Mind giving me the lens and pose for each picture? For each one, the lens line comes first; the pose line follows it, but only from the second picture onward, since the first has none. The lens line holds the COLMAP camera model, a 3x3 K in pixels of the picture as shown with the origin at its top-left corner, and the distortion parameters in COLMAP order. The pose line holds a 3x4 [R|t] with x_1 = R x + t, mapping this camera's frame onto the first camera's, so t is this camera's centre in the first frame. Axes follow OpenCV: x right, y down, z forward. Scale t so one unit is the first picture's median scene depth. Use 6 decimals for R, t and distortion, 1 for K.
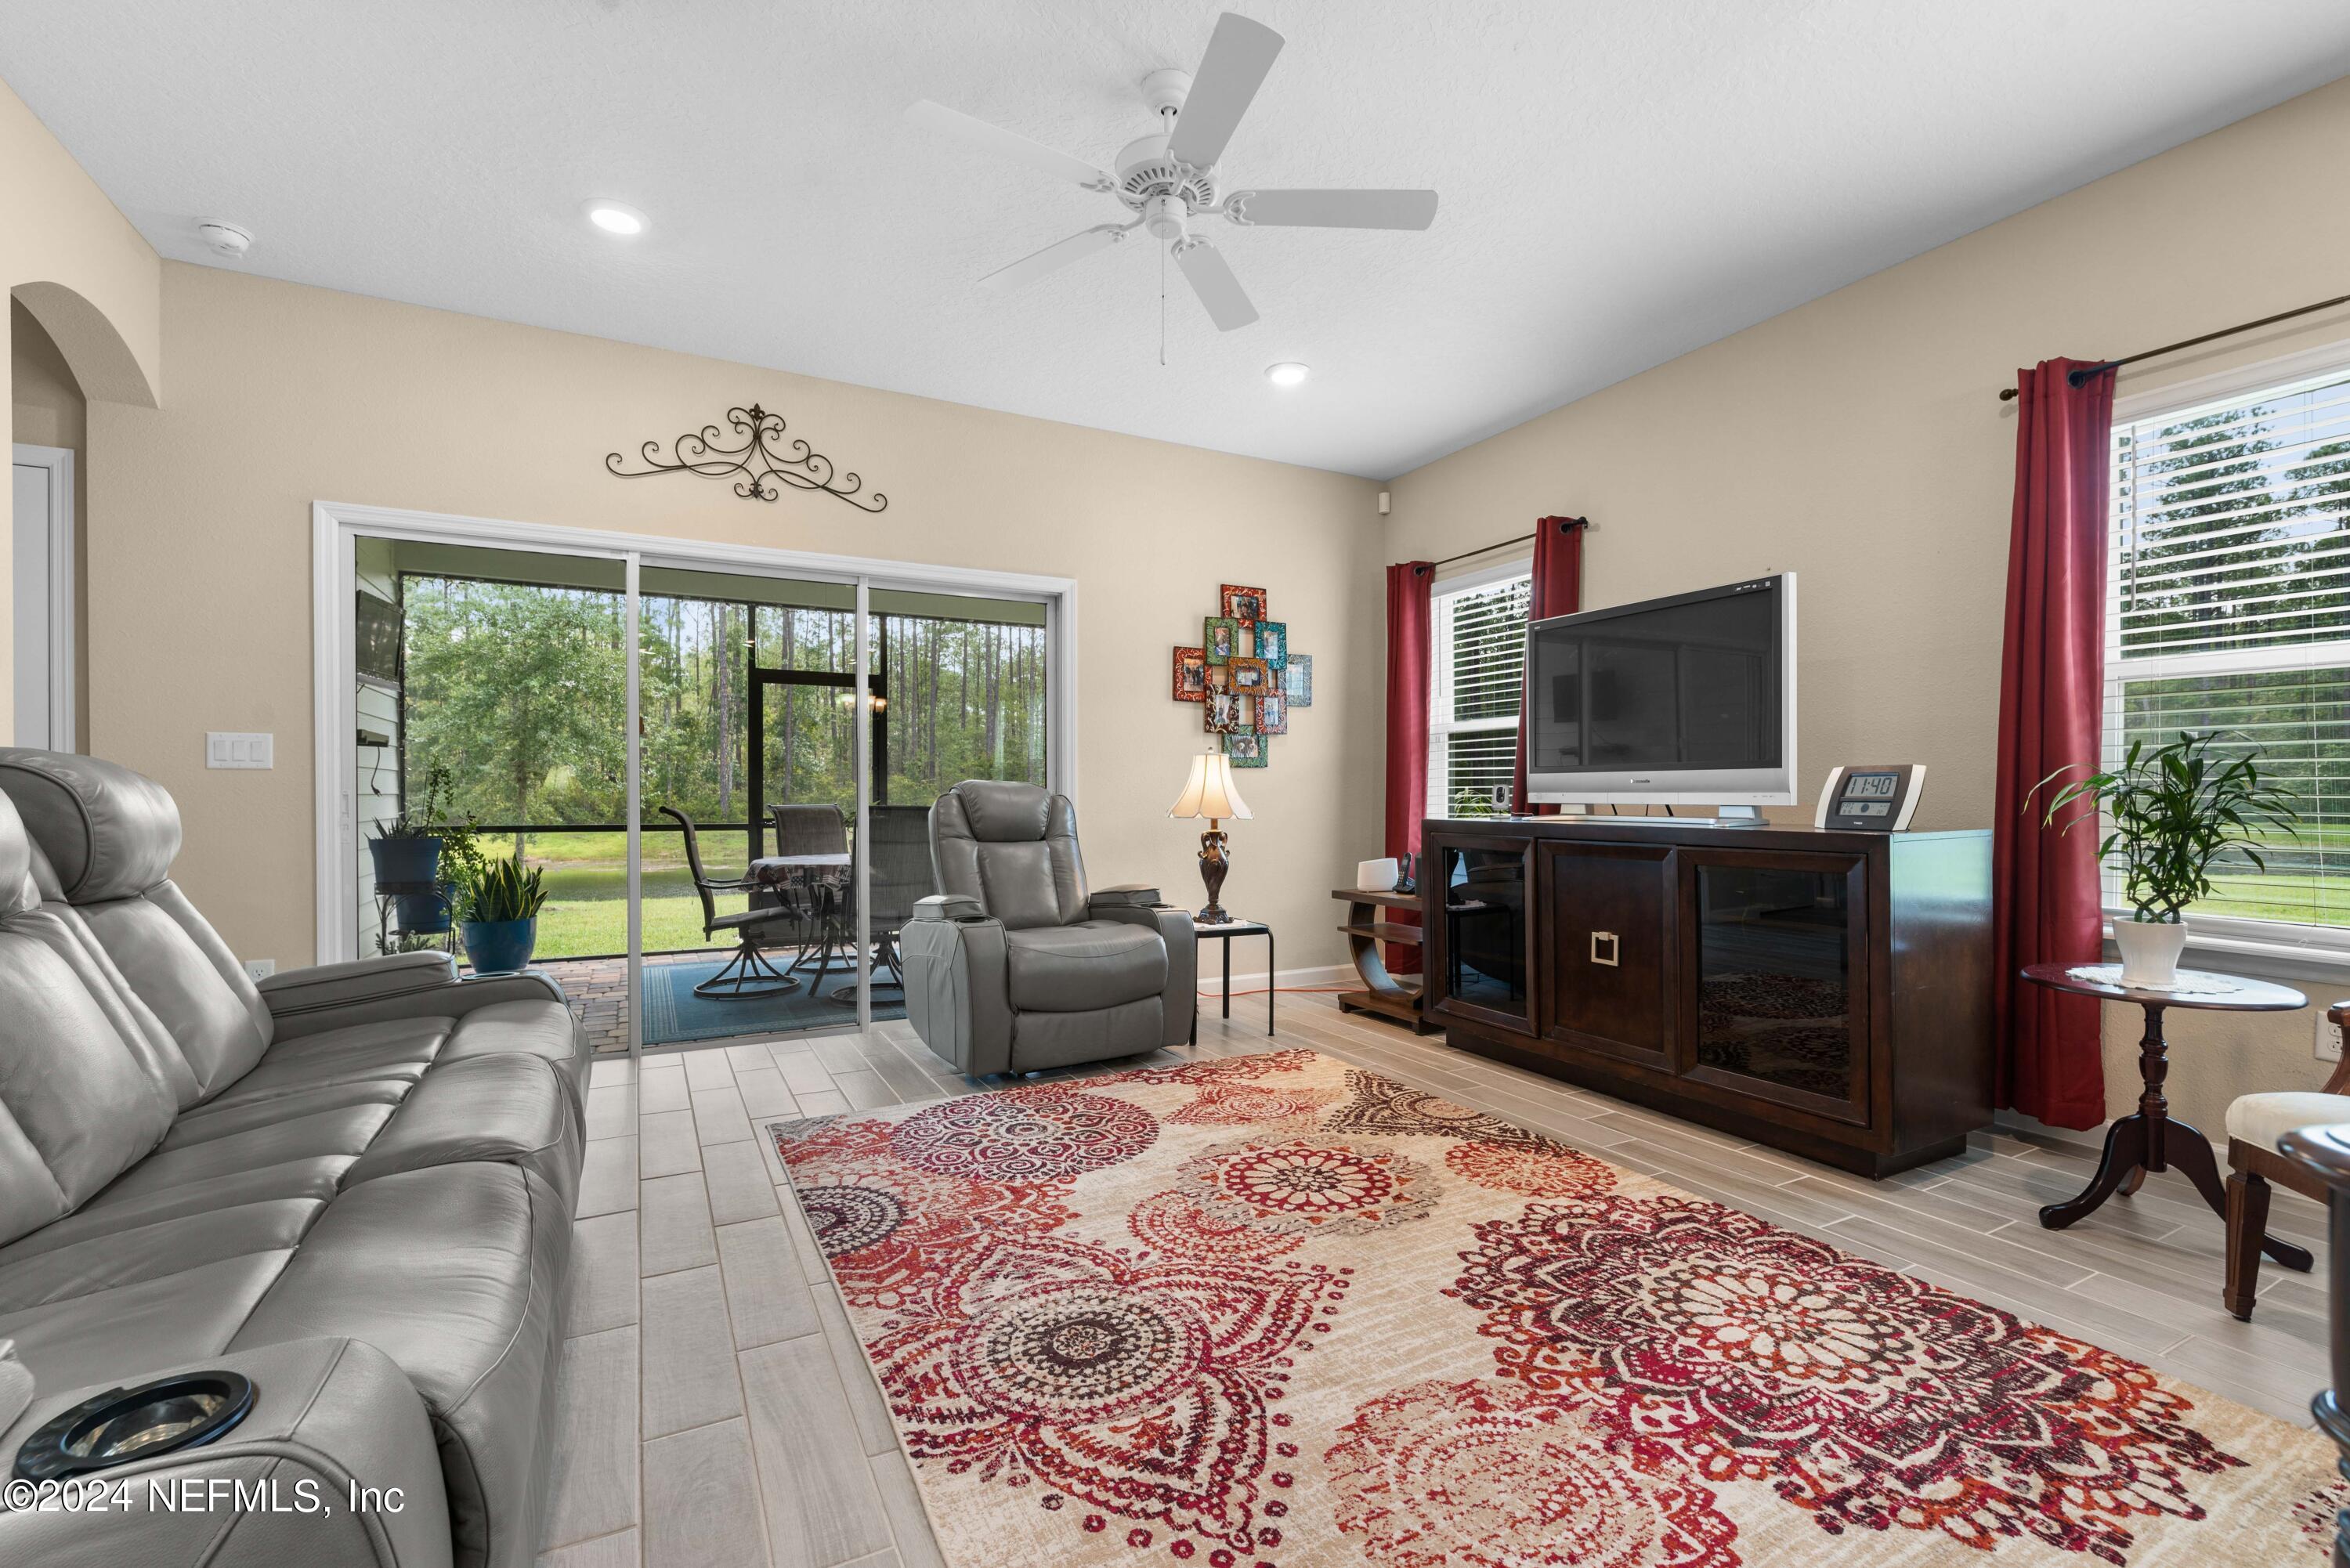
lens RADIAL K [[1001.9, 0, 1158.8], [0, 1001.9, 796.5], [0, 0, 1]] dist [0.000135, -0.000925]
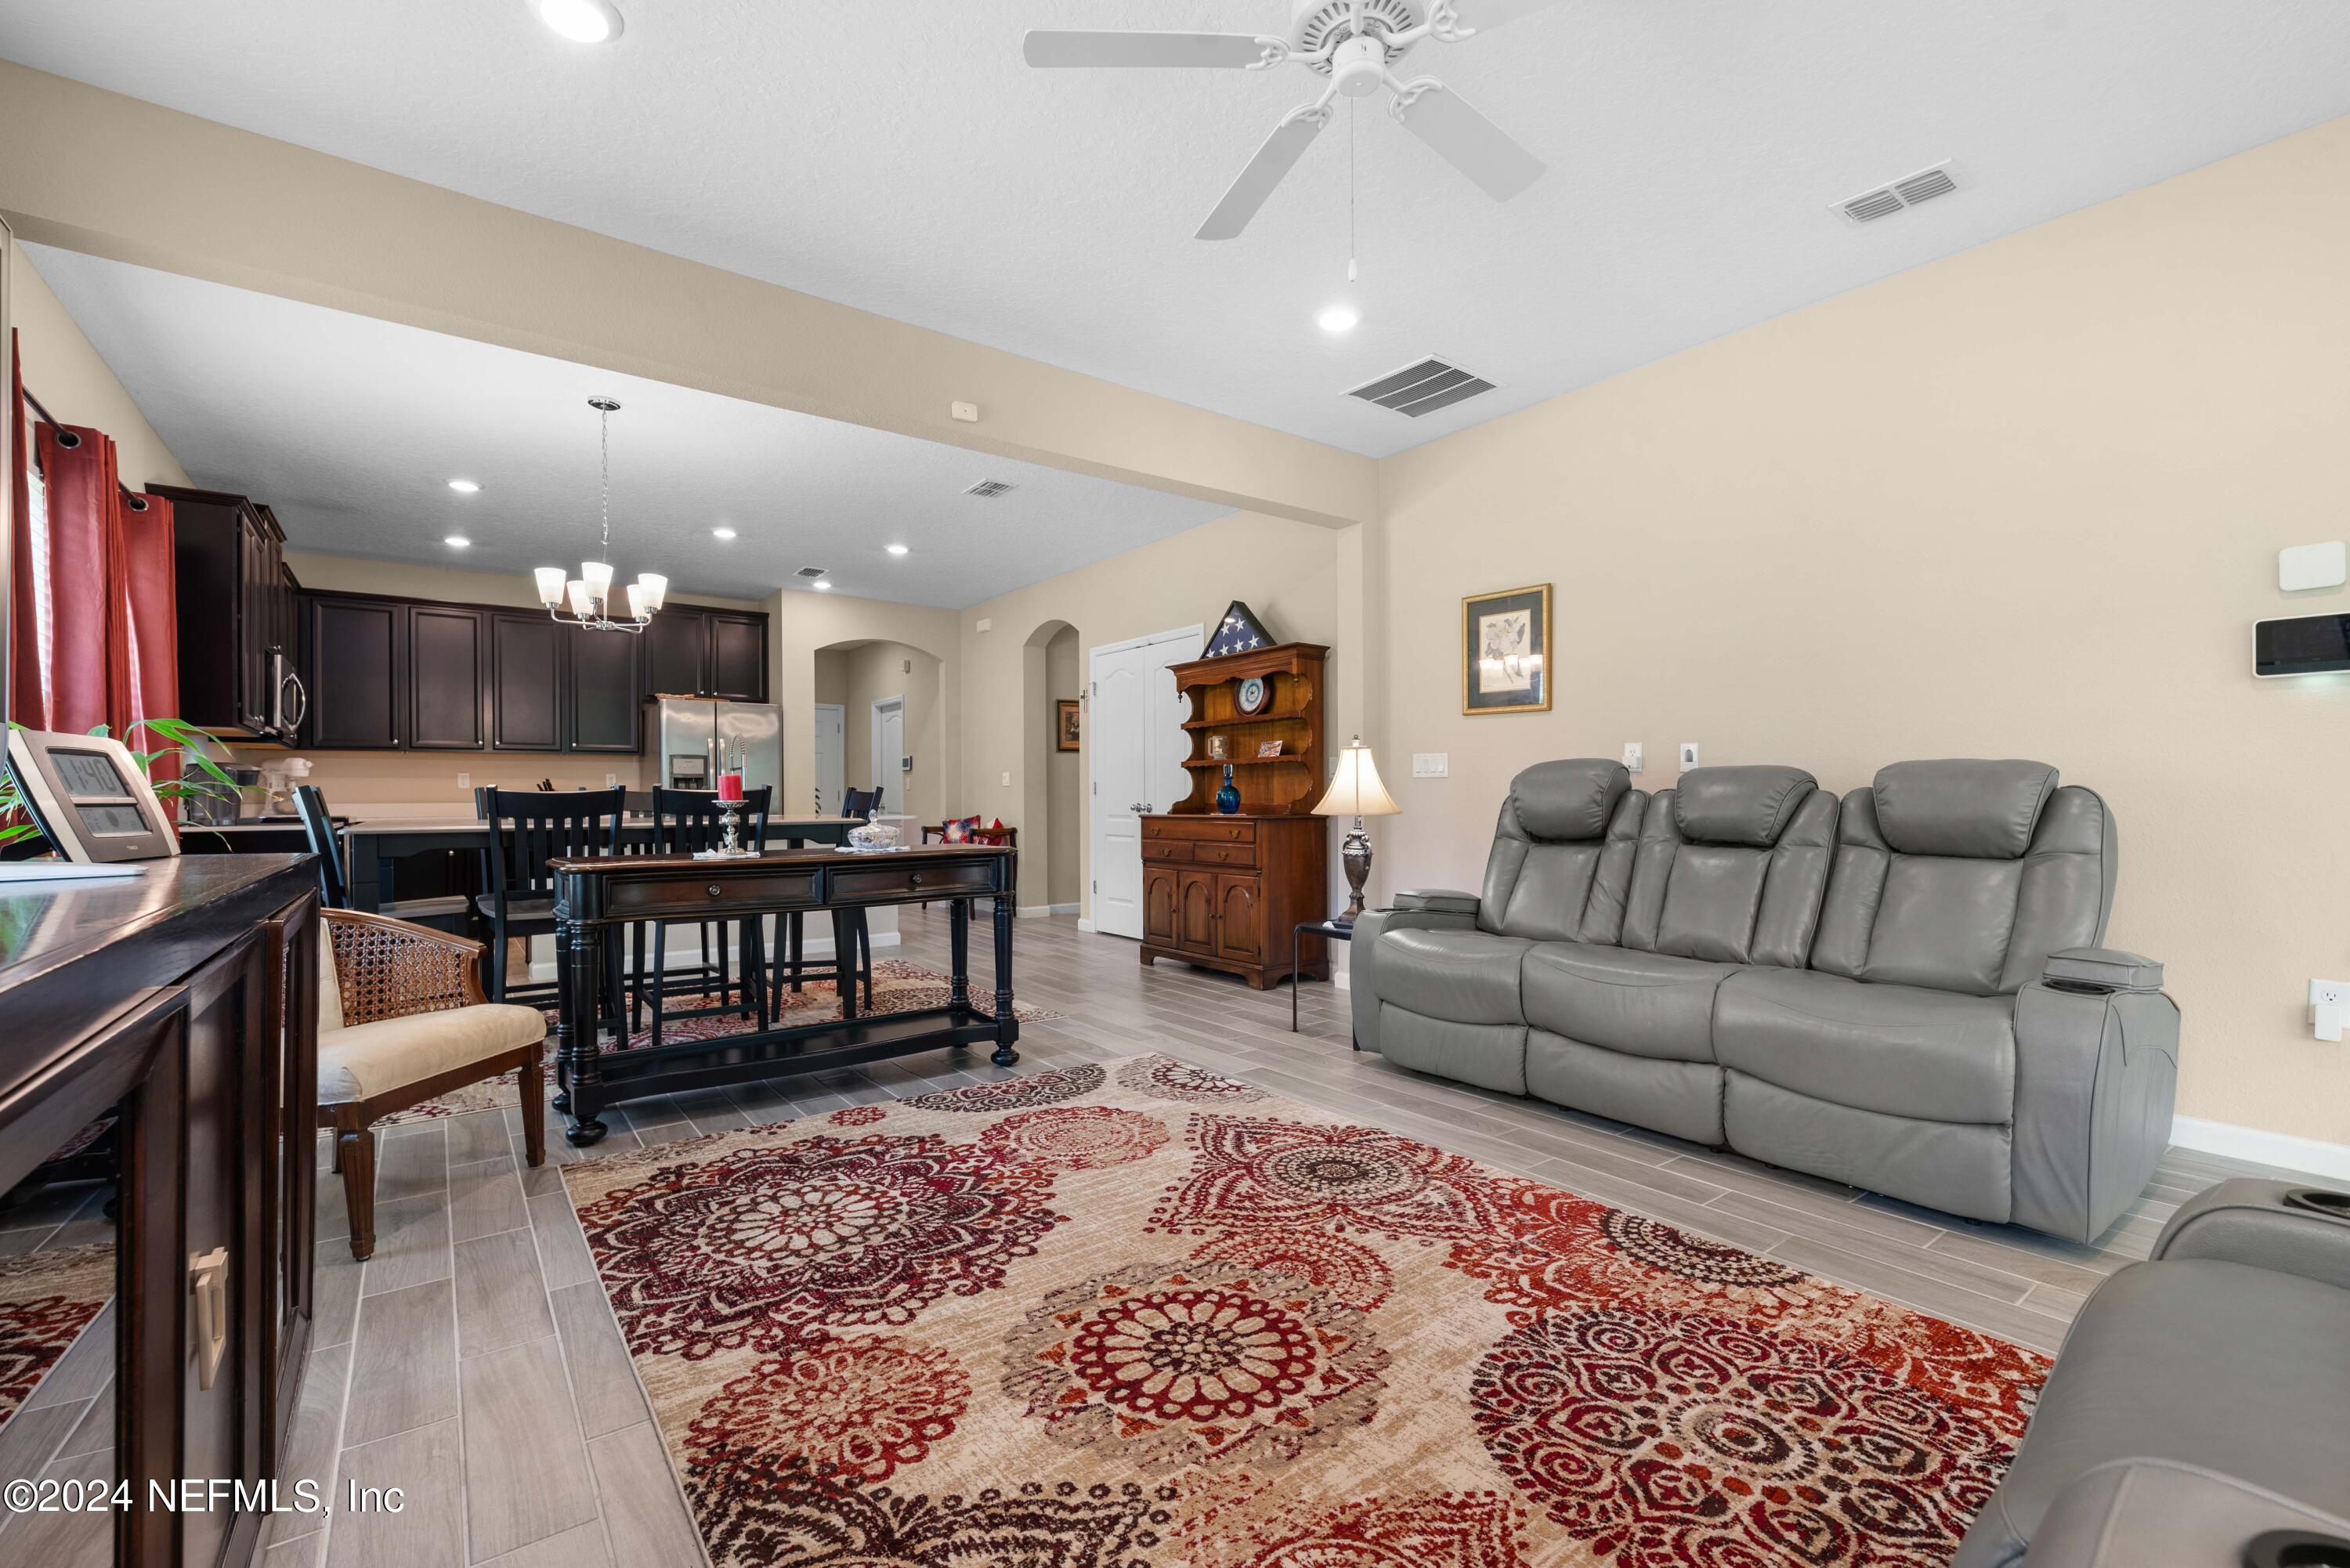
lens RADIAL K [[1001.9, 0, 1154.7], [0, 1001.9, 795.4], [0, 0, 1]] dist [0.000135, -0.000925]
pose [[-0.989499, 0.004399, -0.144473, 0.263603], [0.004044, 0.999988, 0.002750, 0.000890], [0.144483, 0.002137, -0.989505, 1.624324]]
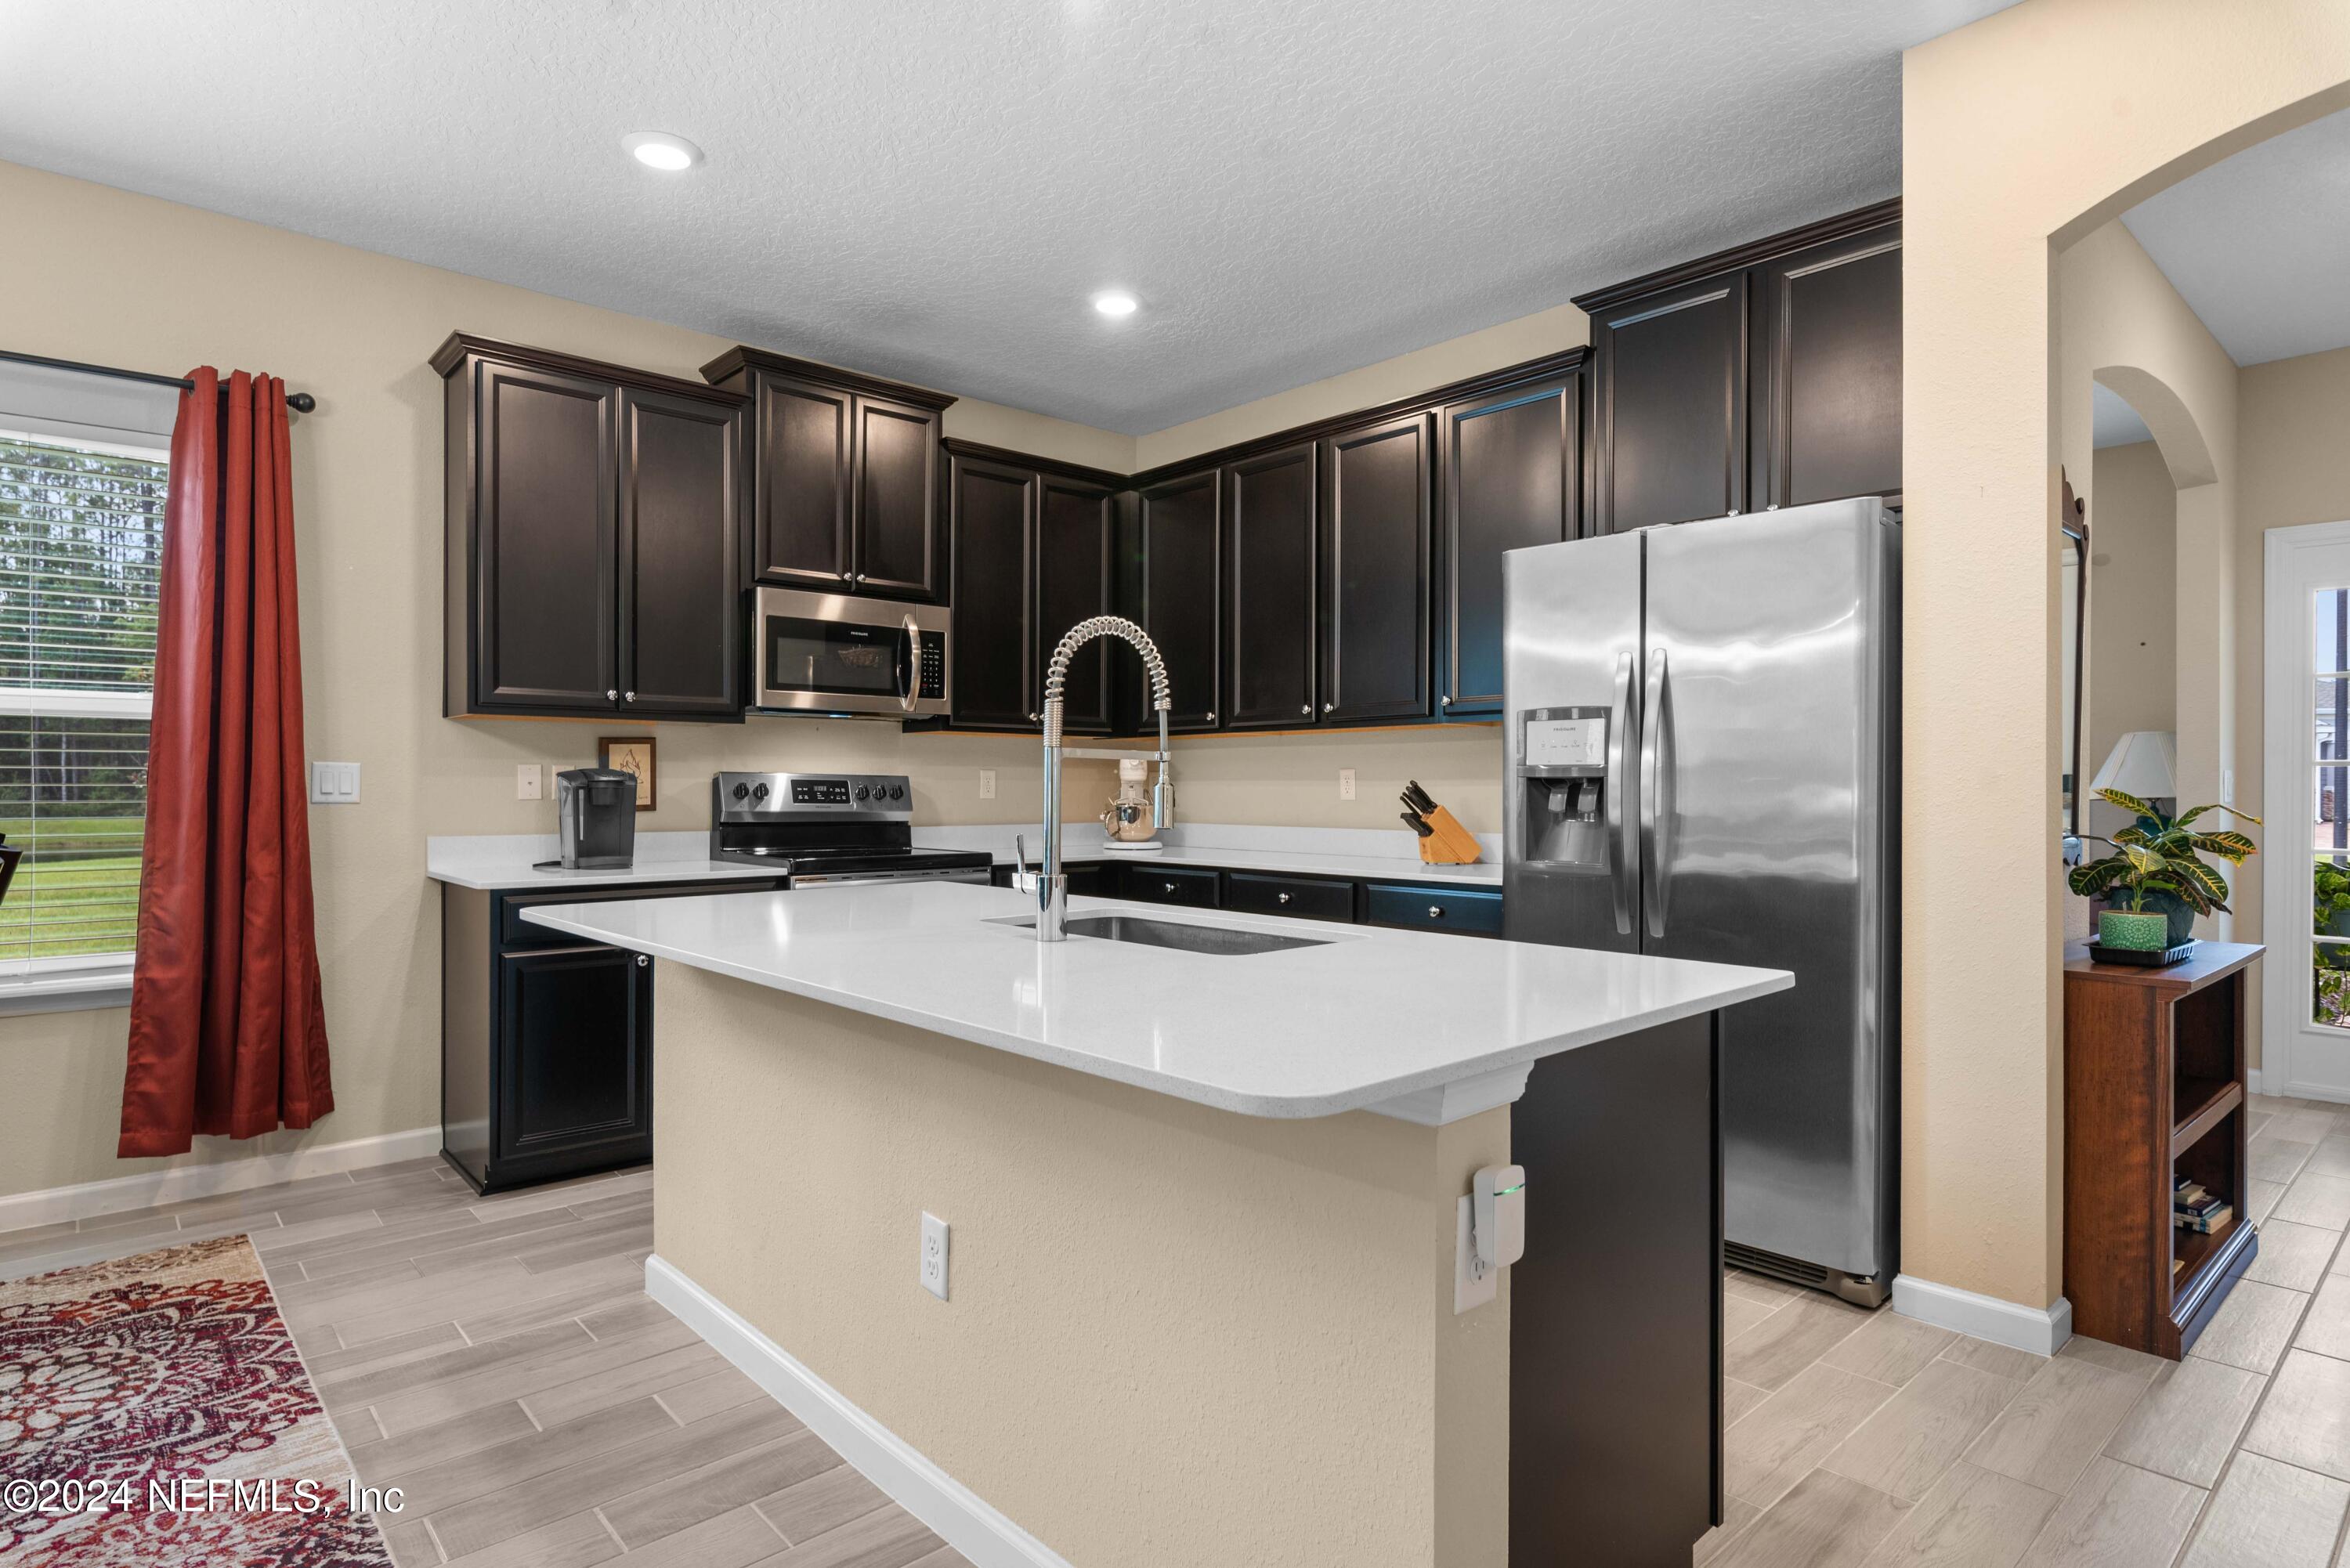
lens RADIAL K [[1217.4, 0, 1167.5], [0, 1217.4, 784.9], [0, 0, 1]] dist [-0.001763, -0.000616]
pose [[-0.235071, 0.000032, 0.971978, 0.147439], [0.002763, 0.999996, 0.000635, -0.042751], [-0.971974, 0.002835, -0.235070, -0.799472]]
